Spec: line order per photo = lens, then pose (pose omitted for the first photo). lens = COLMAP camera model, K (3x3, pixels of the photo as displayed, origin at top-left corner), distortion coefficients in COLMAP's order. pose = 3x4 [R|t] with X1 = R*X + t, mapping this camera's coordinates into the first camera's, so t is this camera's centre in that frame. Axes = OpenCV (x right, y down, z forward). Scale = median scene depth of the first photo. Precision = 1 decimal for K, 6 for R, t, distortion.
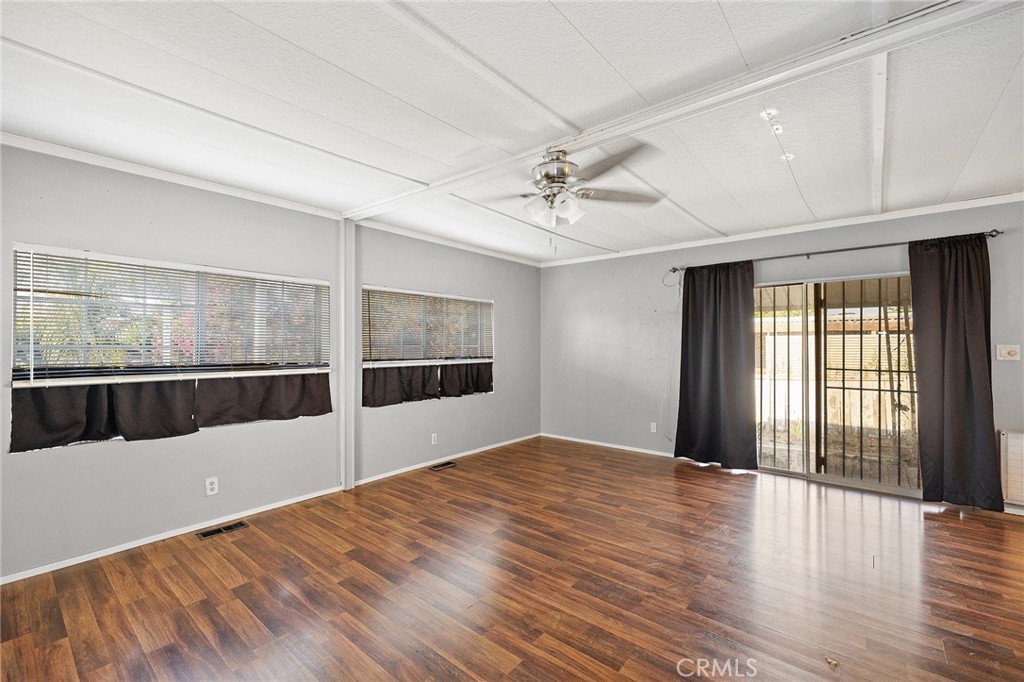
lens RADIAL K [[437.6, 0, 516.8], [0, 437.6, 338.0], [0, 0, 1]] dist [0.008623, 0.001001]
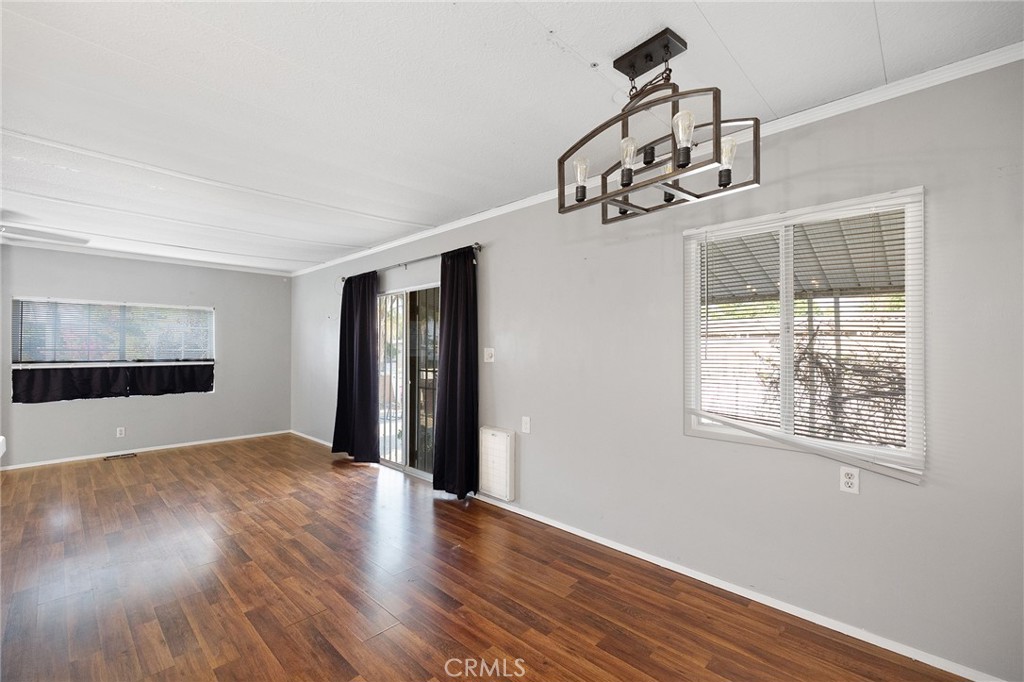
lens RADIAL K [[437.6, 0, 512.1], [0, 437.6, 346.6], [0, 0, 1]] dist [0.008623, 0.001001]
pose [[0.997621, -0.001631, -0.068913, 0.895470], [0.002421, 0.999932, 0.011383, -0.000312], [0.068890, -0.011523, 0.997558, -0.056172]]
